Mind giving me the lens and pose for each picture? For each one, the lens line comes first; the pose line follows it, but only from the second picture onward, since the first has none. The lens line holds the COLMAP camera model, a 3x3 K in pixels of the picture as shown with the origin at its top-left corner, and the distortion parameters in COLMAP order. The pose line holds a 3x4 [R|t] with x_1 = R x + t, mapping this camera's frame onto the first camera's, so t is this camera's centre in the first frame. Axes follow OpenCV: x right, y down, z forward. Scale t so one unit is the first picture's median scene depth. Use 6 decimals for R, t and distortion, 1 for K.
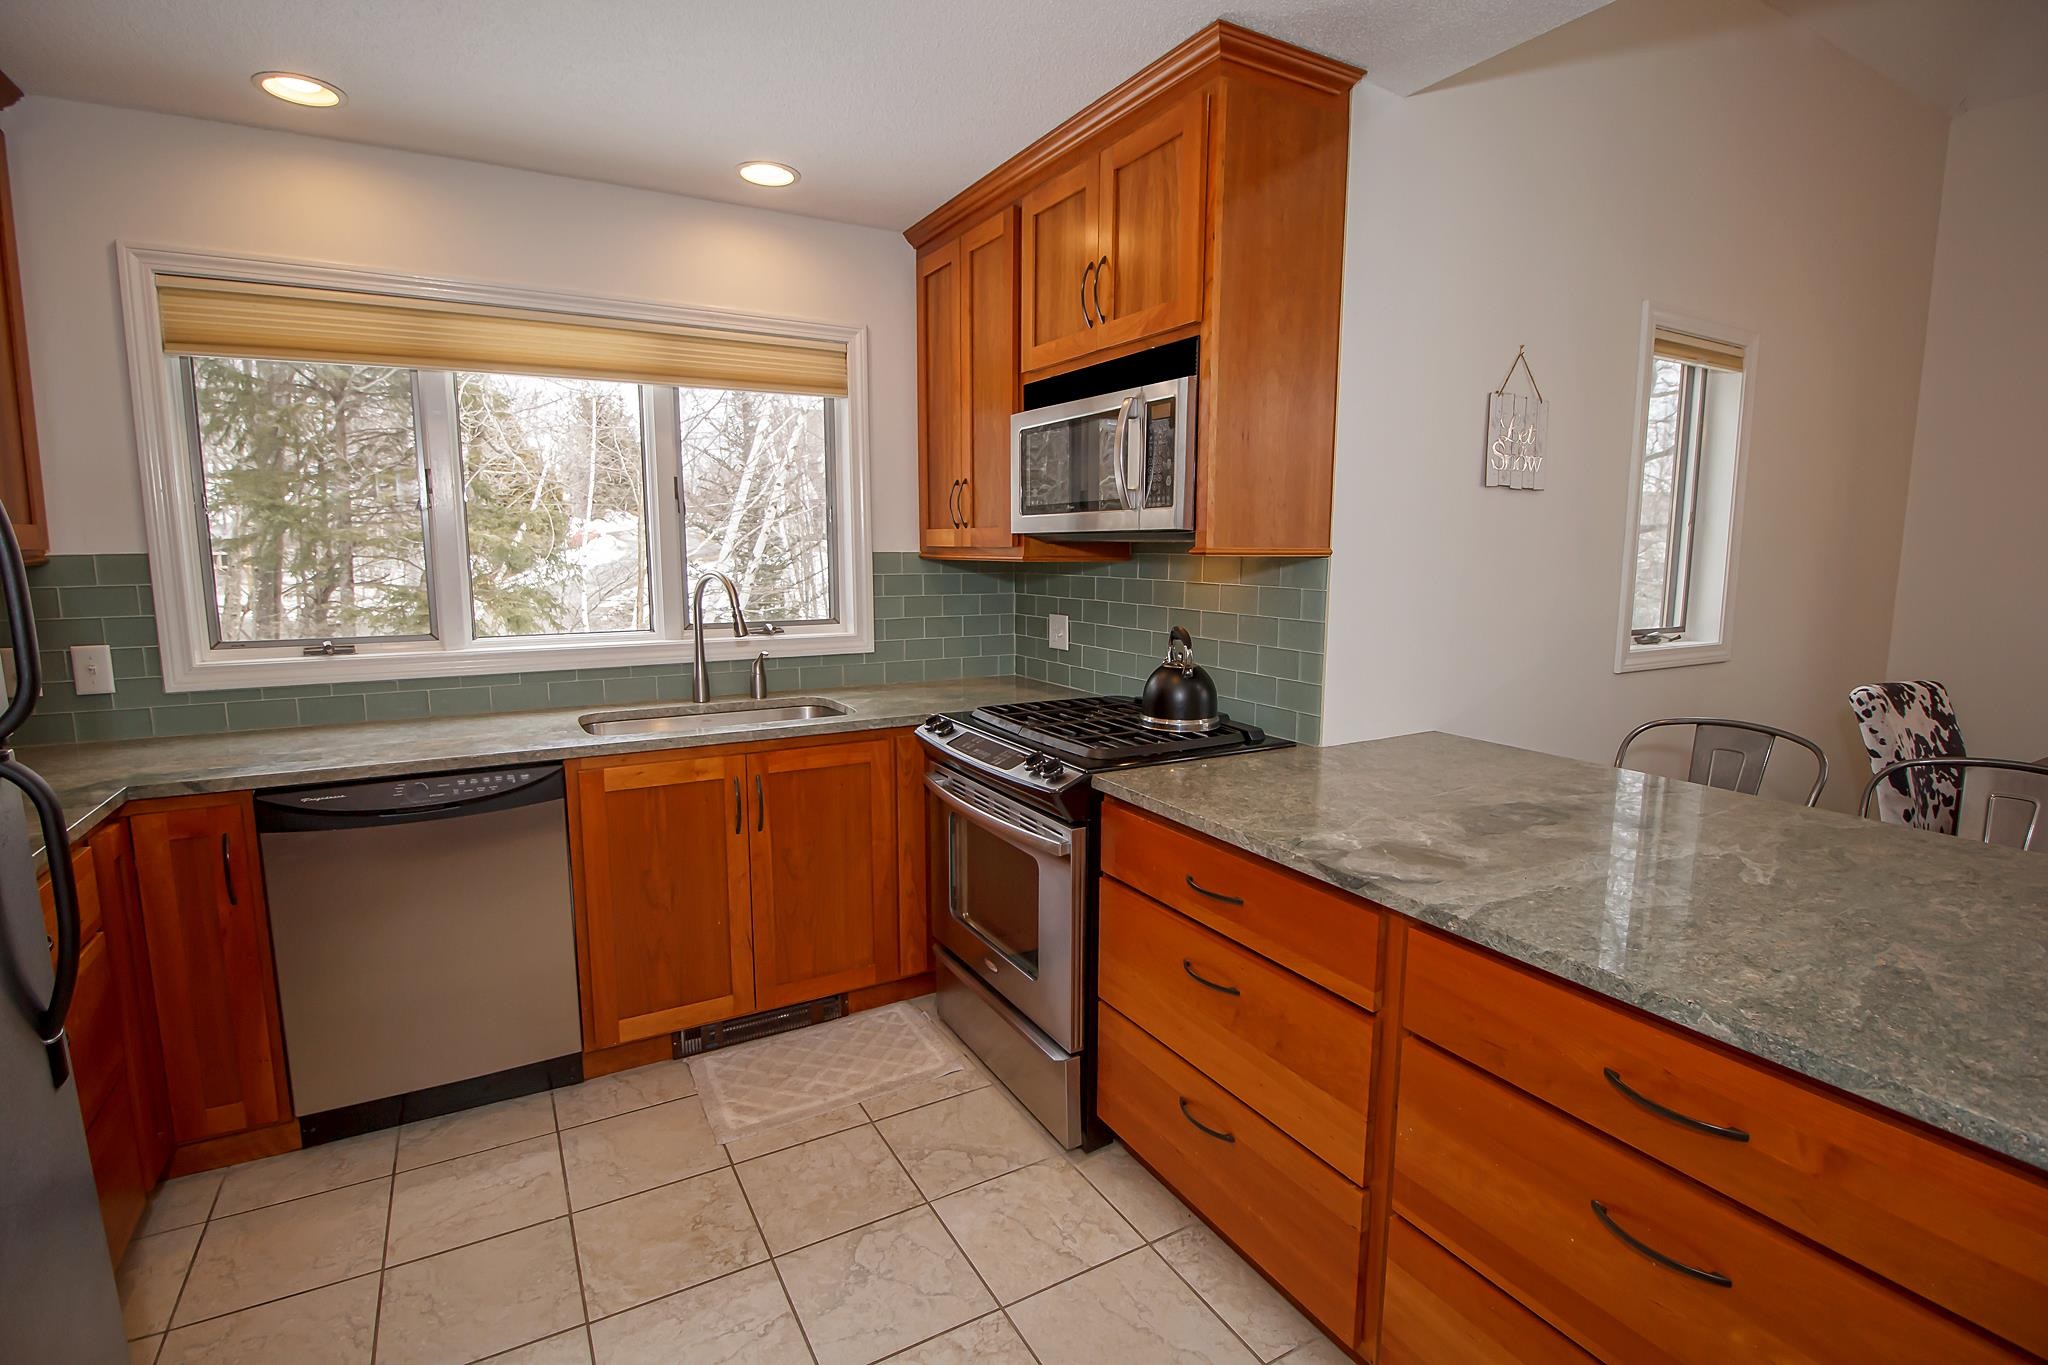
lens RADIAL K [[974.2, 0, 1010.4], [0, 974.2, 673.0], [0, 0, 1]] dist [-0.004283, -0.009972]
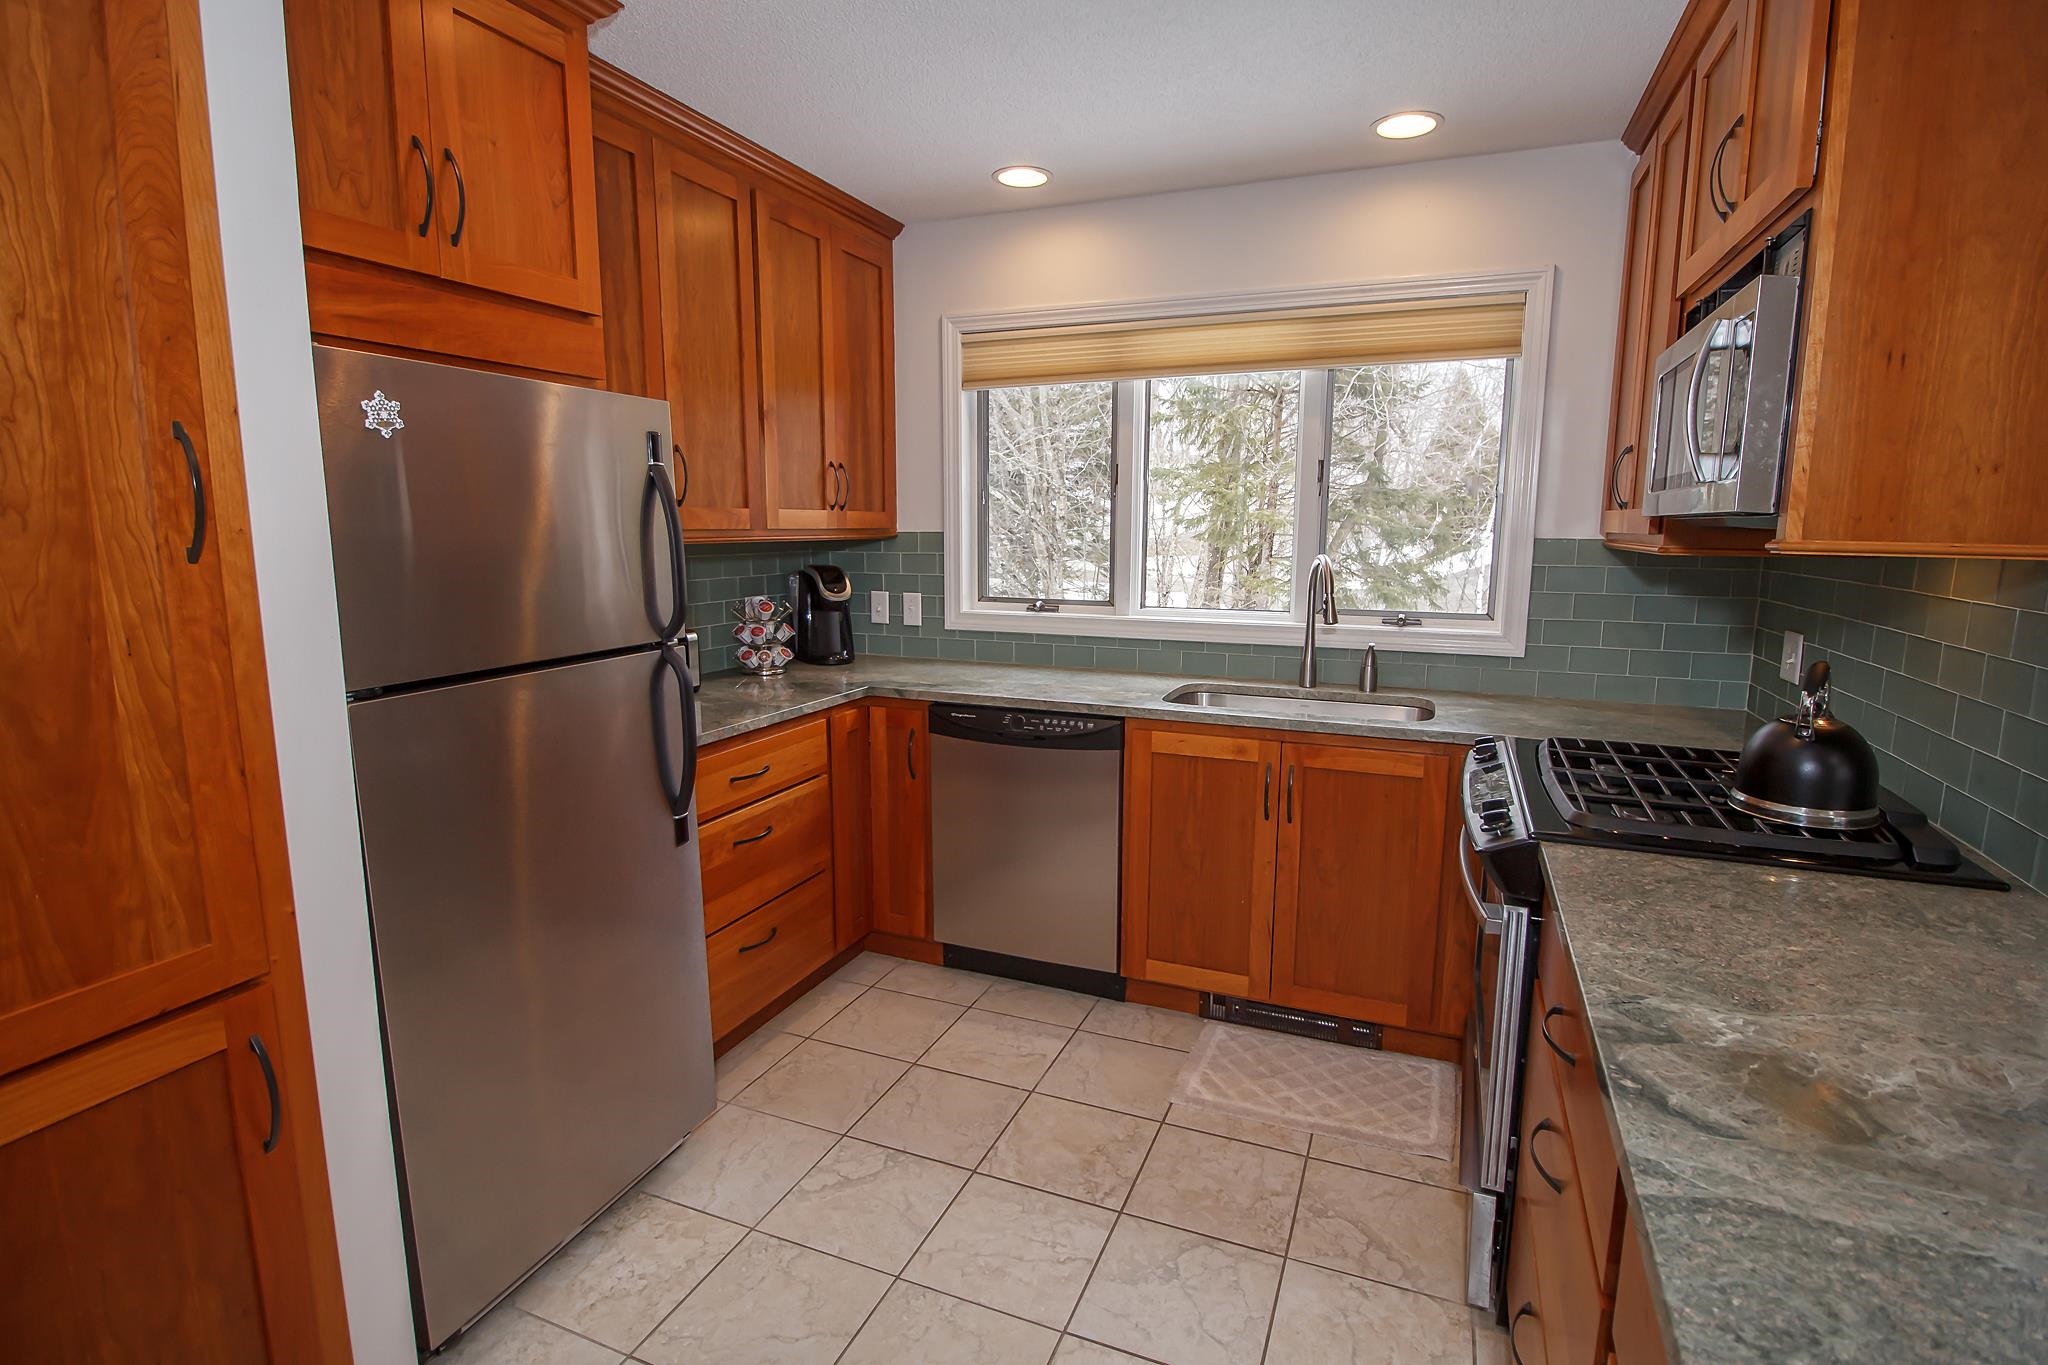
lens RADIAL K [[974.2, 0, 1011.9], [0, 974.2, 674.0], [0, 0, 1]] dist [-0.004283, -0.009972]
pose [[0.615979, 0.121830, -0.778285, 0.336457], [-0.108313, 0.991684, 0.069510, -0.025213], [0.780281, 0.041481, 0.624052, 0.182285]]
